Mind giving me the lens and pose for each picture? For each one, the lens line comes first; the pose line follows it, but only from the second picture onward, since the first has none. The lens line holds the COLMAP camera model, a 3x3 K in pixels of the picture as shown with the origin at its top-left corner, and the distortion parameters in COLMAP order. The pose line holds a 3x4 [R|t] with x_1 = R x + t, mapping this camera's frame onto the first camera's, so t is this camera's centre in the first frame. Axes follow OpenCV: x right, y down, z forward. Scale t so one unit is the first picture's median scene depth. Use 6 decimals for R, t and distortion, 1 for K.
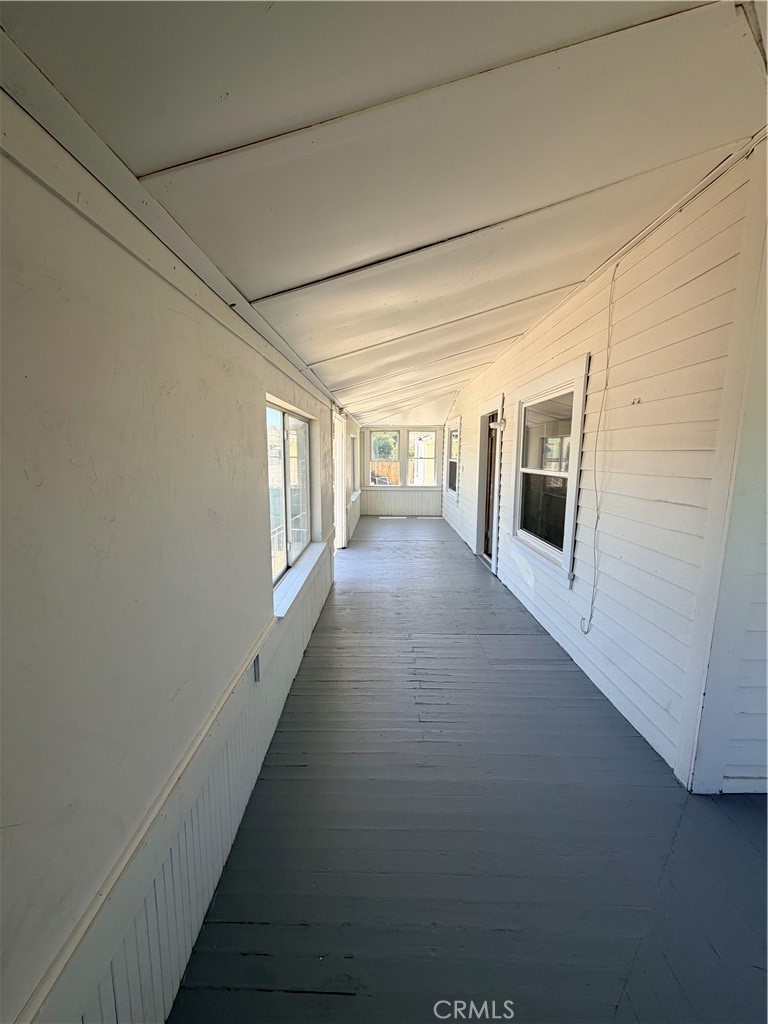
lens RADIAL K [[406.8, 0, 383.3], [0, 406.8, 510.2], [0, 0, 1]] dist [-0.001338, 0.000025]
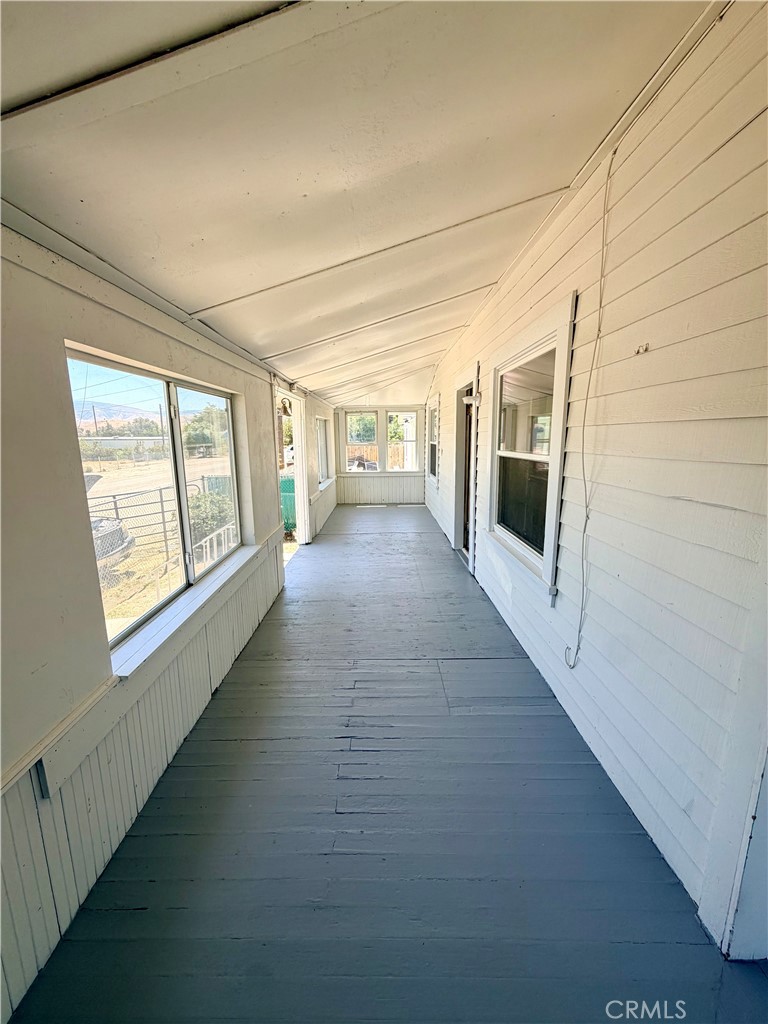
lens RADIAL K [[406.8, 0, 383.3], [0, 406.8, 510.2], [0, 0, 1]] dist [-0.001338, 0.000025]
pose [[0.999796, -0.018335, 0.008512, 0.087114], [0.017989, 0.999072, 0.039136, -0.016927], [-0.009222, -0.038975, 0.999198, 0.153169]]
